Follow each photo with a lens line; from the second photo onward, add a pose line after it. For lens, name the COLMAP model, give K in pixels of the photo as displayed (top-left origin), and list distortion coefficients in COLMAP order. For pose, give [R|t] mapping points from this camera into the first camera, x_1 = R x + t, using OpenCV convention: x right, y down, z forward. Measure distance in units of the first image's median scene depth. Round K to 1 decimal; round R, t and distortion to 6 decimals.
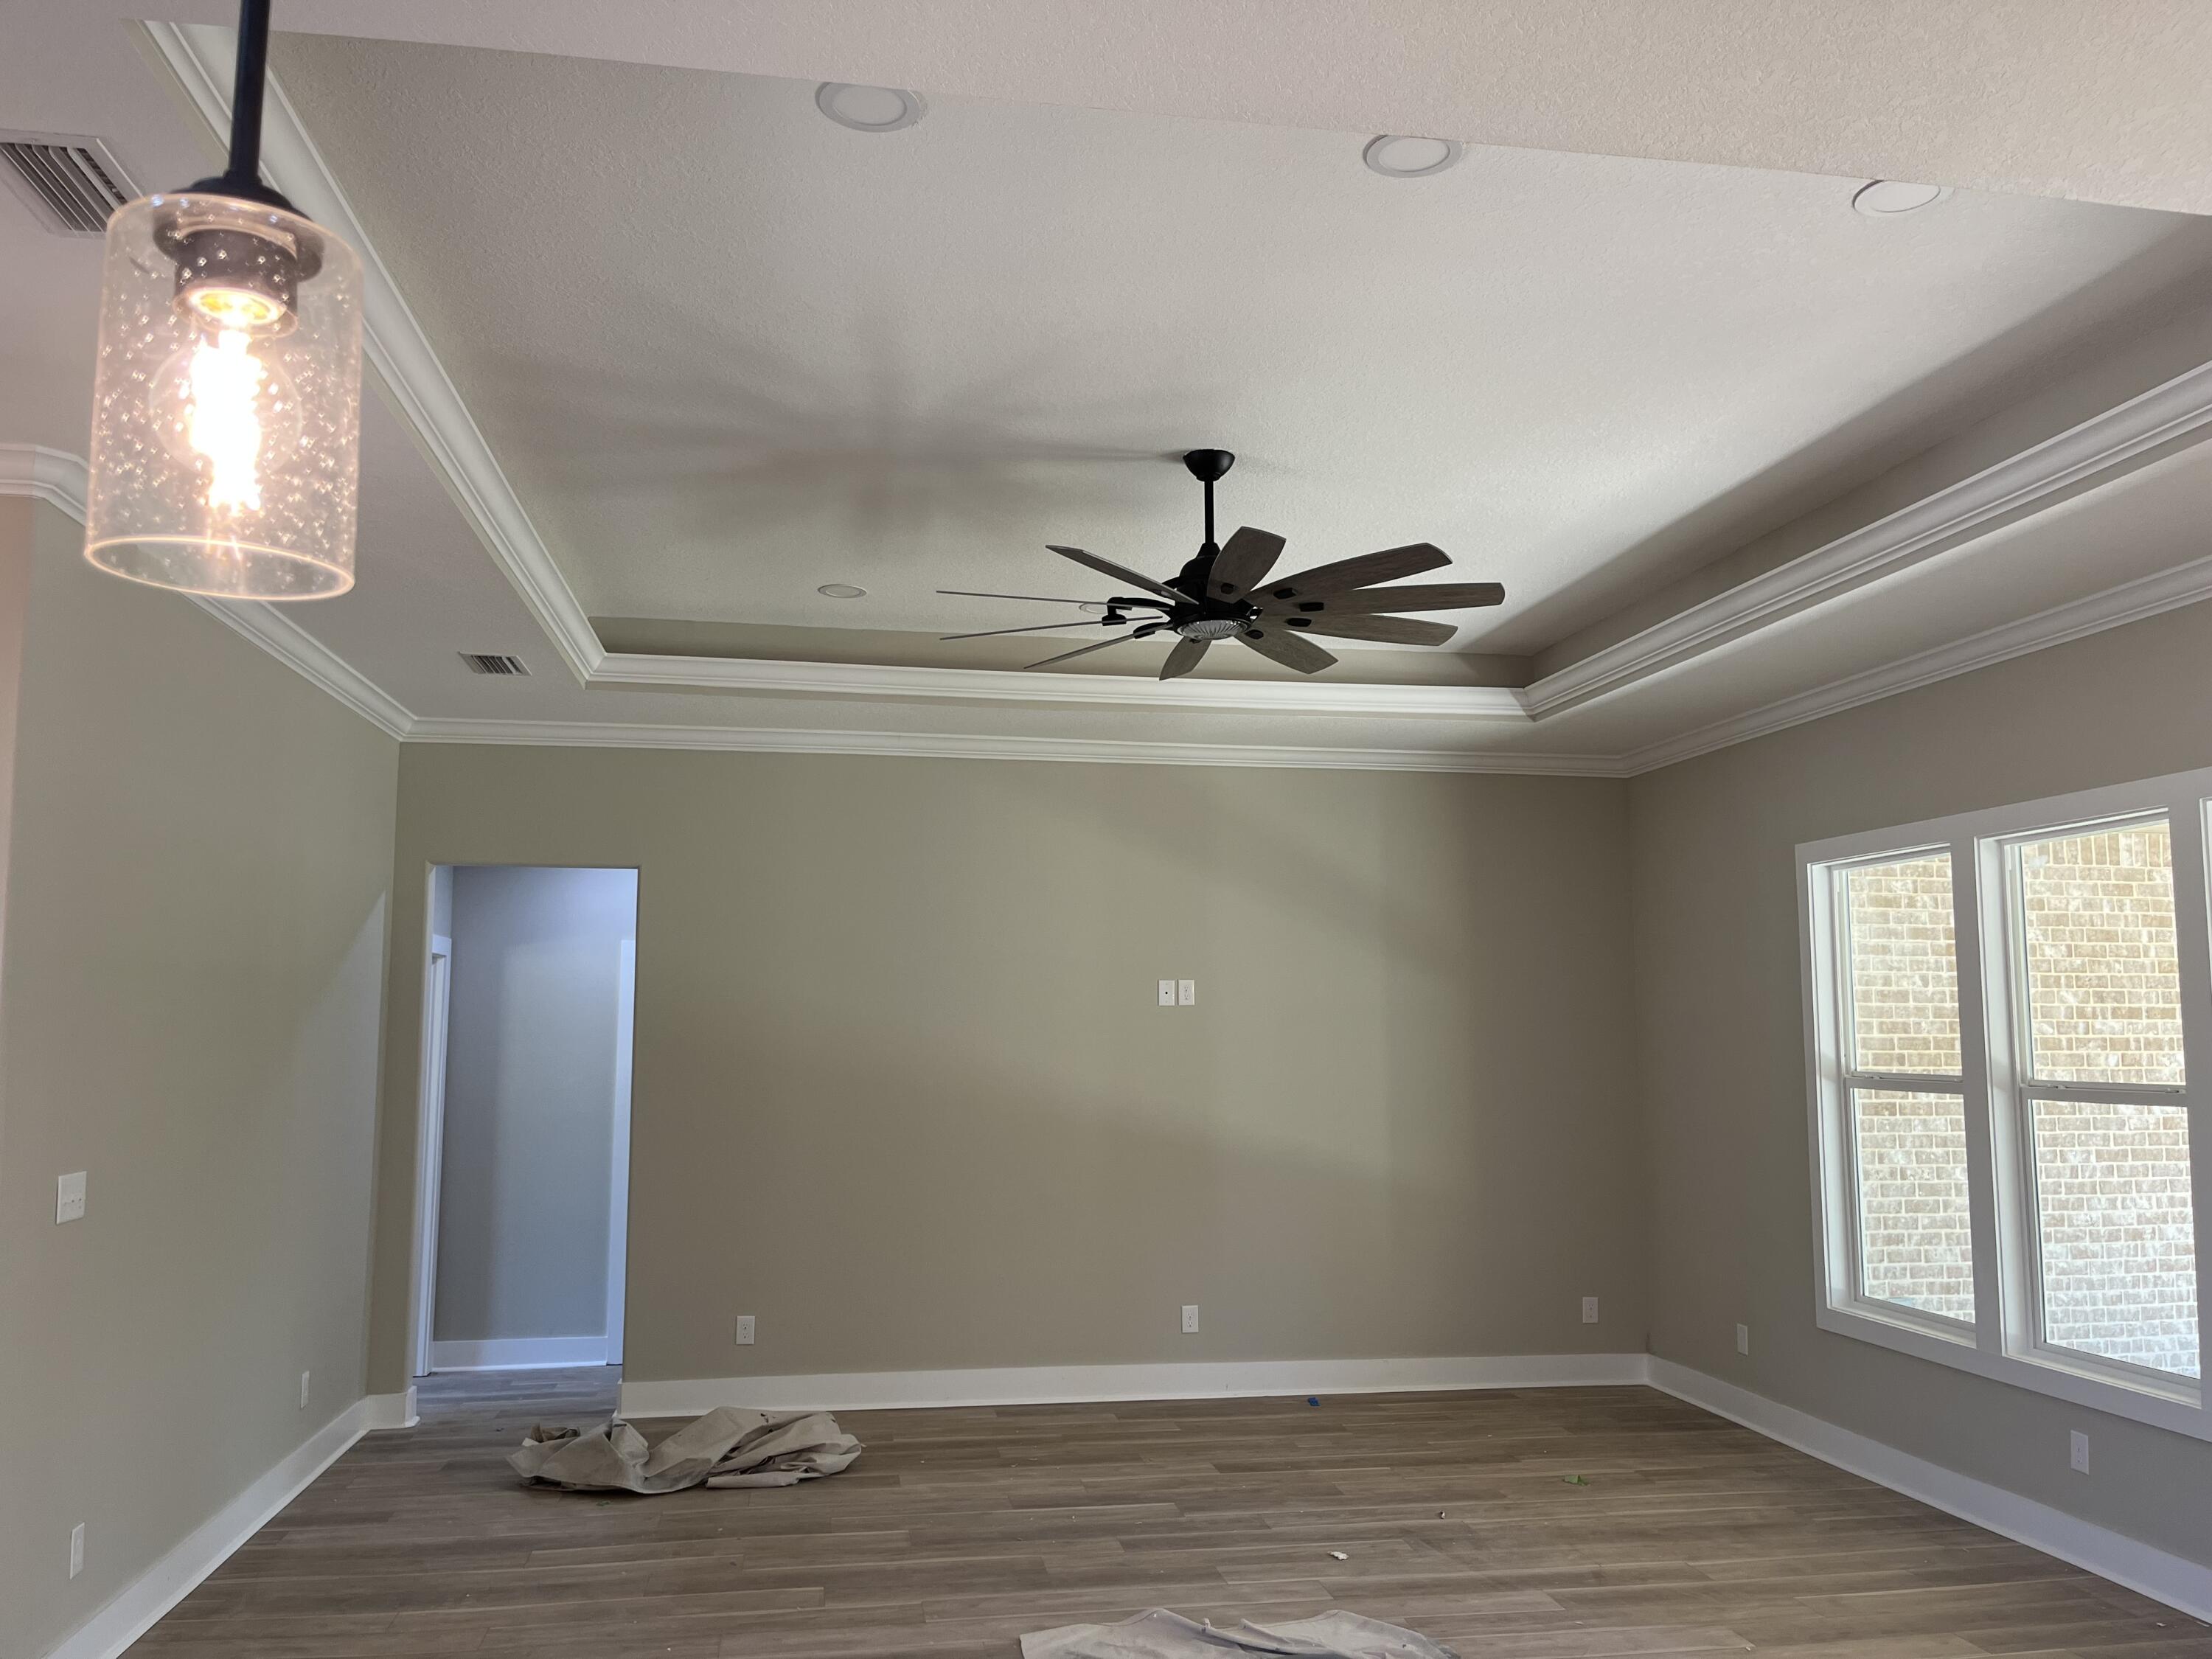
lens RADIAL K [[1700.9, 0, 1102.6], [0, 1700.9, 857.4], [0, 0, 1]] dist [0.103257, -0.155502]
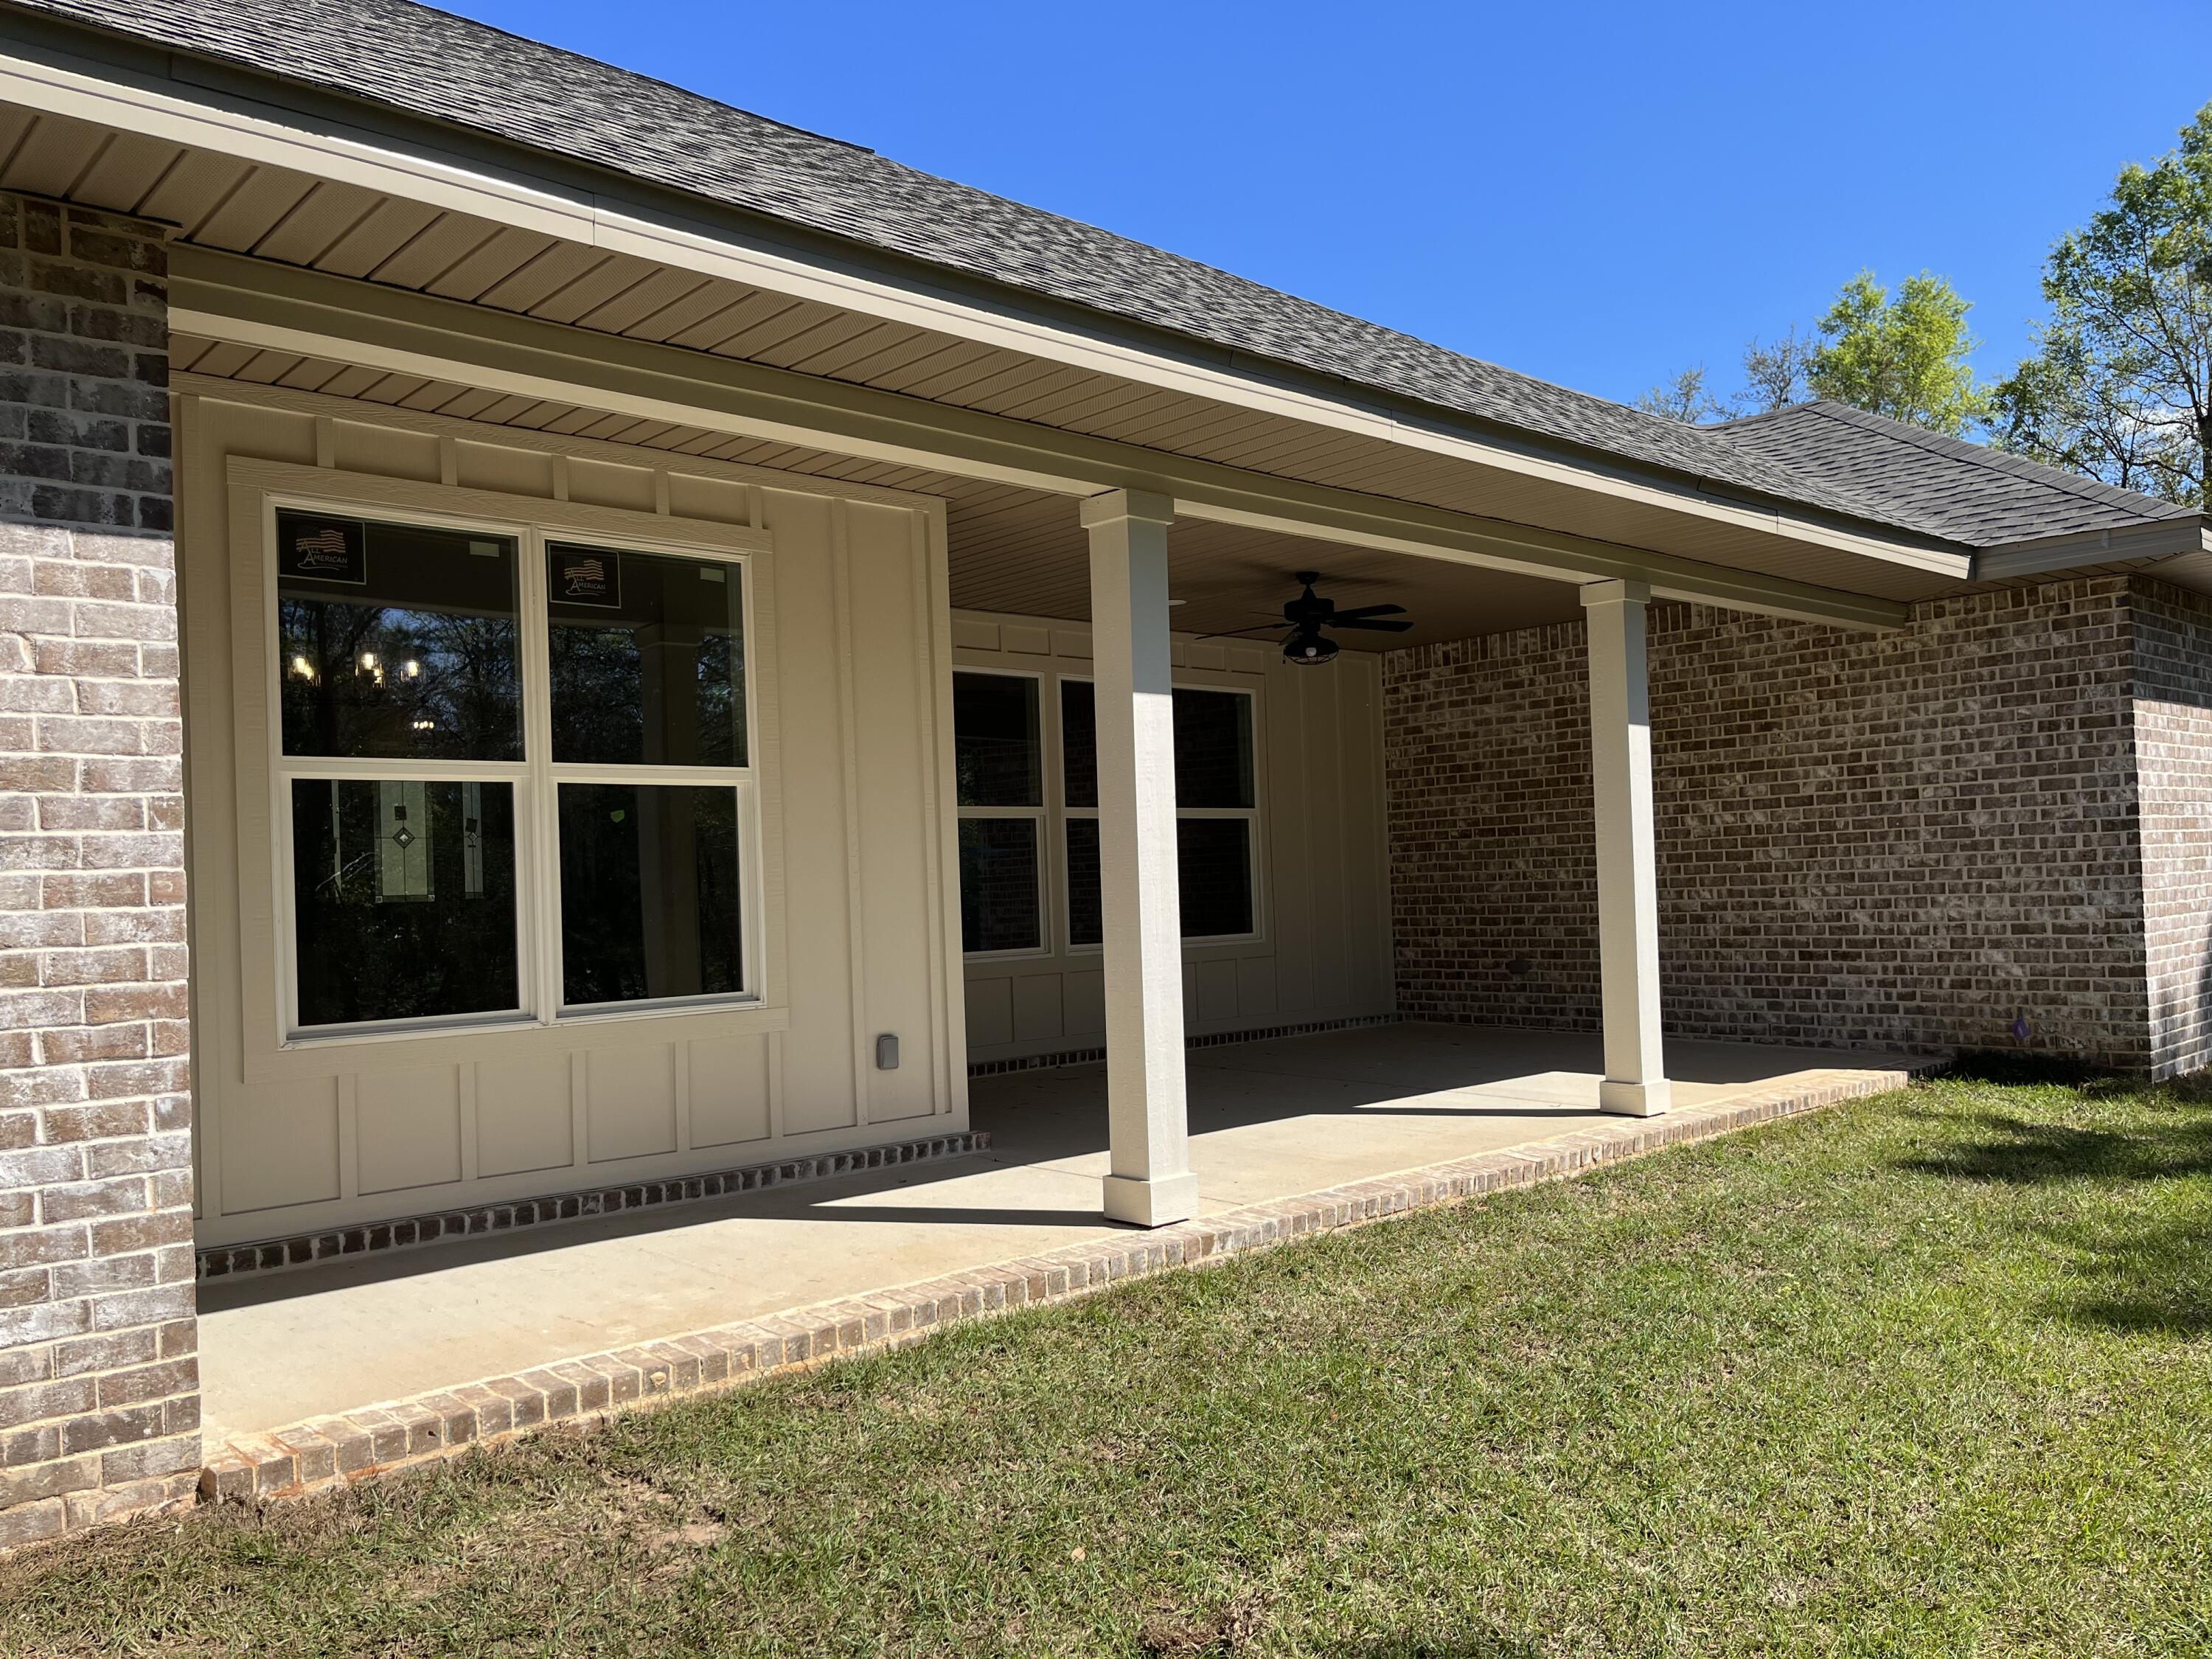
lens RADIAL K [[1700.9, 0, 1102.6], [0, 1700.9, 857.4], [0, 0, 1]] dist [0.103257, -0.155502]
pose [[0.541102, -0.037262, -0.840131, 1.731735], [0.121943, 0.991936, 0.034545, 0.091673], [0.832069, -0.121140, 0.541282, -0.059372]]
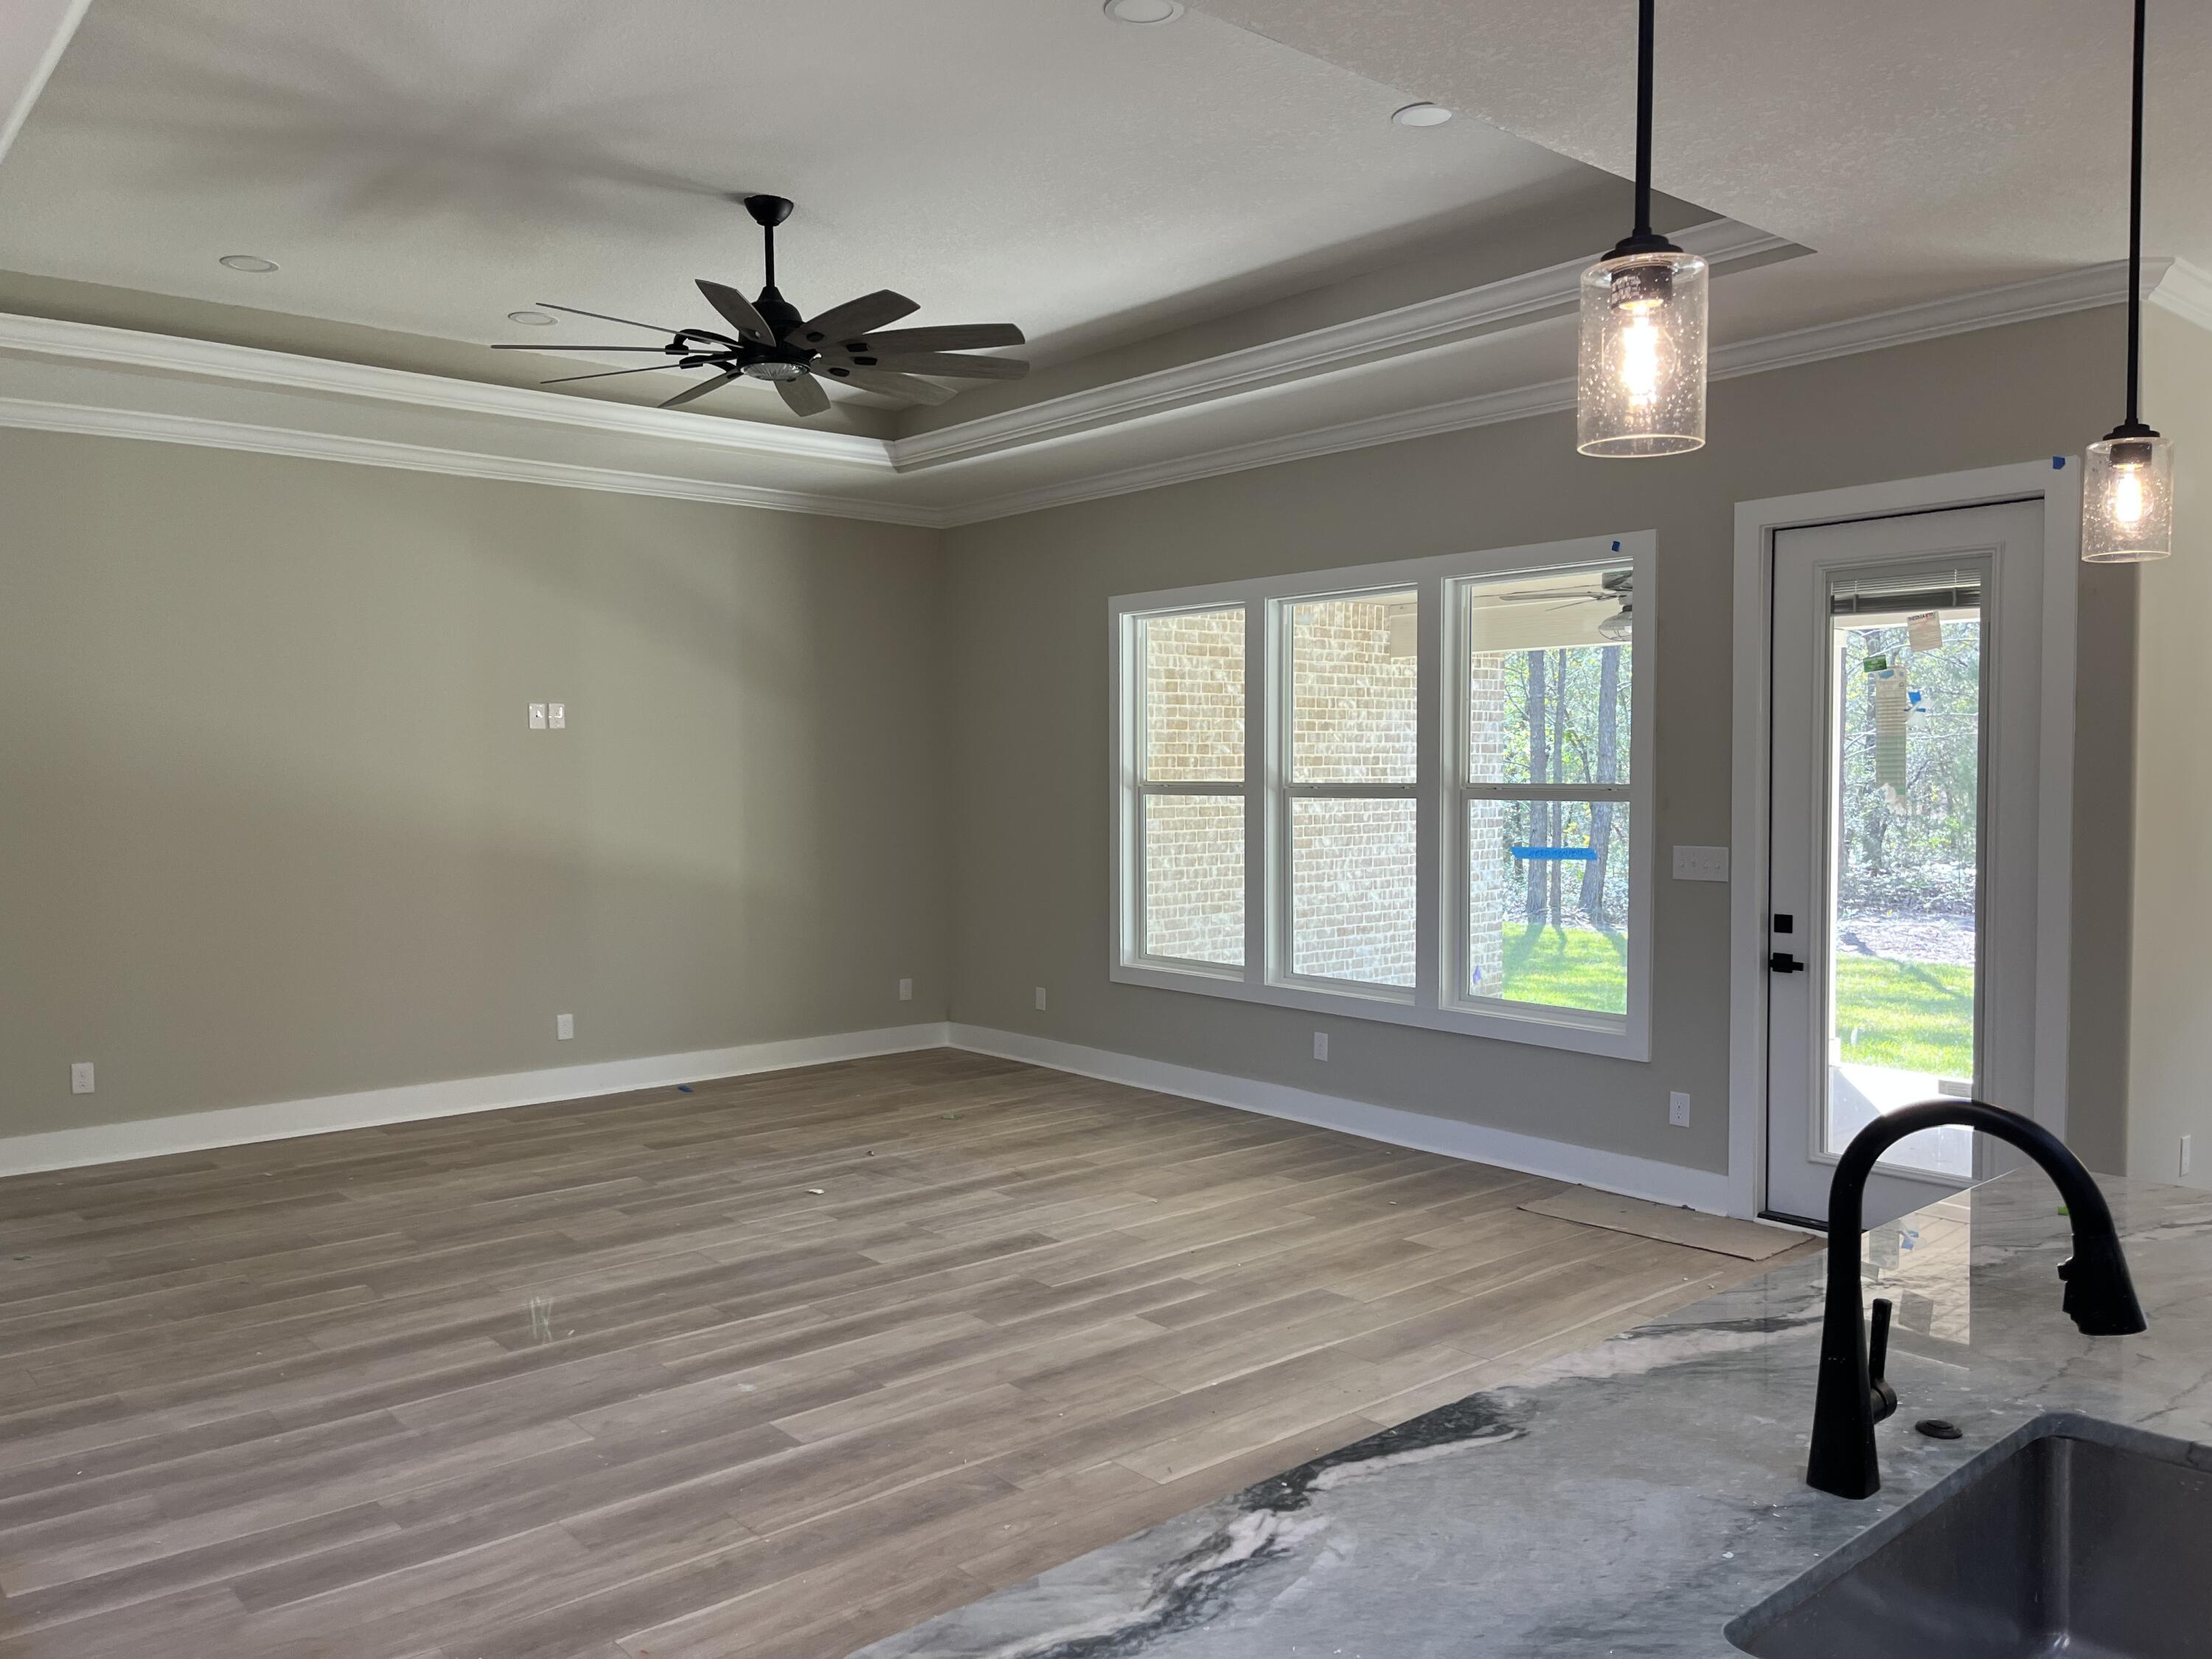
lens RADIAL K [[1700.9, 0, 1102.6], [0, 1700.9, 857.4], [0, 0, 1]] dist [0.103257, -0.155502]
pose [[0.858595, -0.034284, 0.511507, -0.219166], [-0.045153, 0.988826, 0.142069, 0.003549], [-0.510663, -0.145076, 0.847453, -0.044034]]
